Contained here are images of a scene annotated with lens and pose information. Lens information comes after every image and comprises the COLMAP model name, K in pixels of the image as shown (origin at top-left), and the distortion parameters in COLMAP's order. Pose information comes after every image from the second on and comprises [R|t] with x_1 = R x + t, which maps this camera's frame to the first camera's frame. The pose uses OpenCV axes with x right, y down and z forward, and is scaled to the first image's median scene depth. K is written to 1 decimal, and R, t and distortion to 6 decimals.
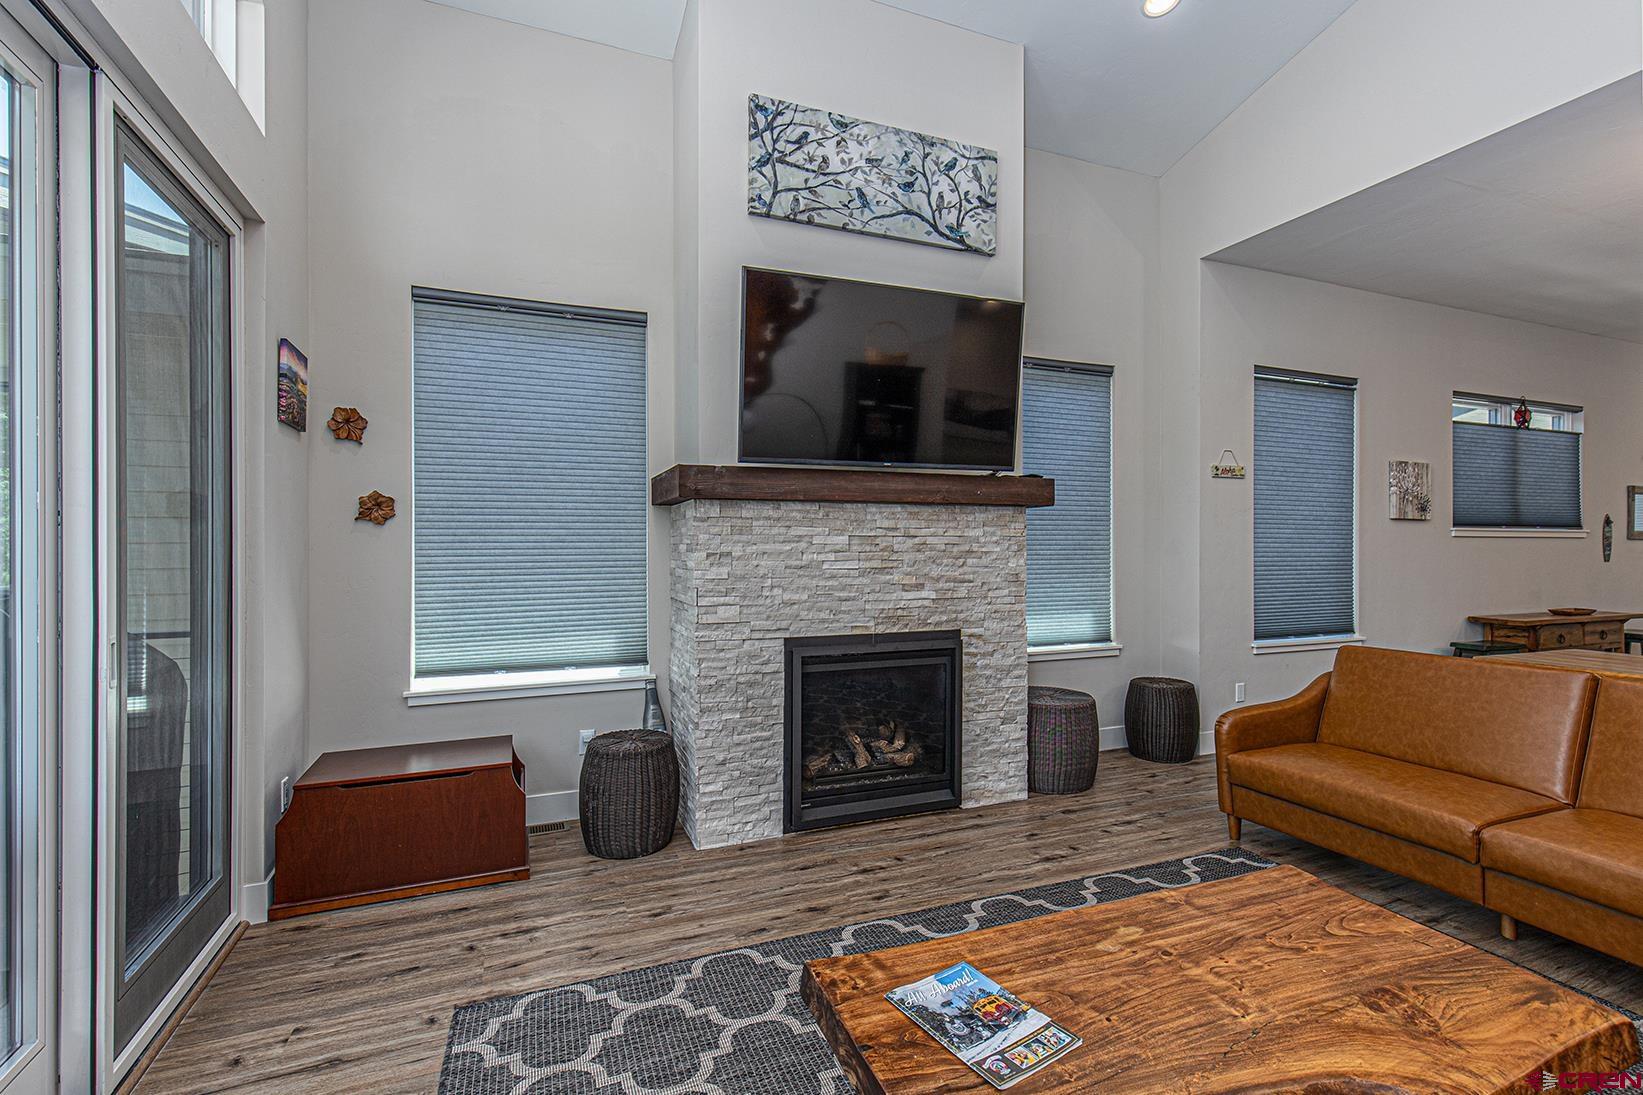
lens RADIAL K [[764.6, 0, 822.7], [0, 764.6, 546.9], [0, 0, 1]] dist [0.018469, -0.000046]
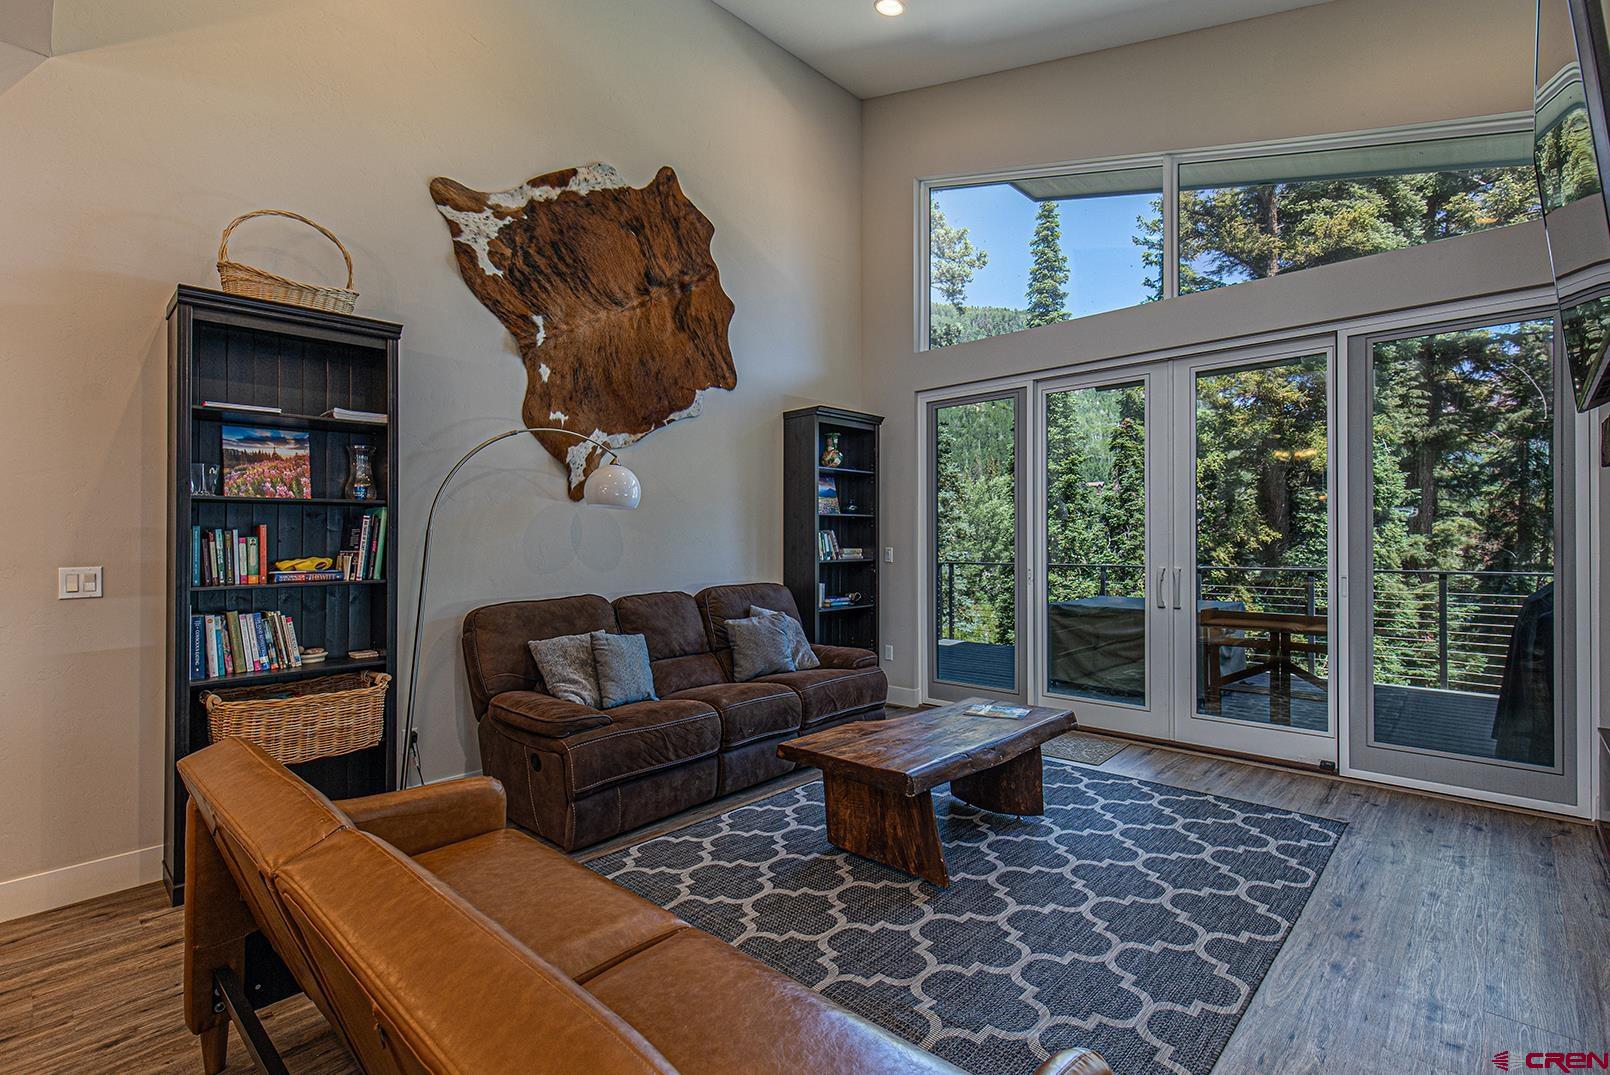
lens RADIAL K [[749.3, 0, 797.9], [0, 749.3, 533.7], [0, 0, 1]] dist [0.018469, -0.000046]
pose [[-0.907602, 0.002003, -0.419826, 1.216379], [0.001729, 0.999998, 0.001032, -0.005778], [0.419828, 0.000211, -0.907604, 1.950486]]
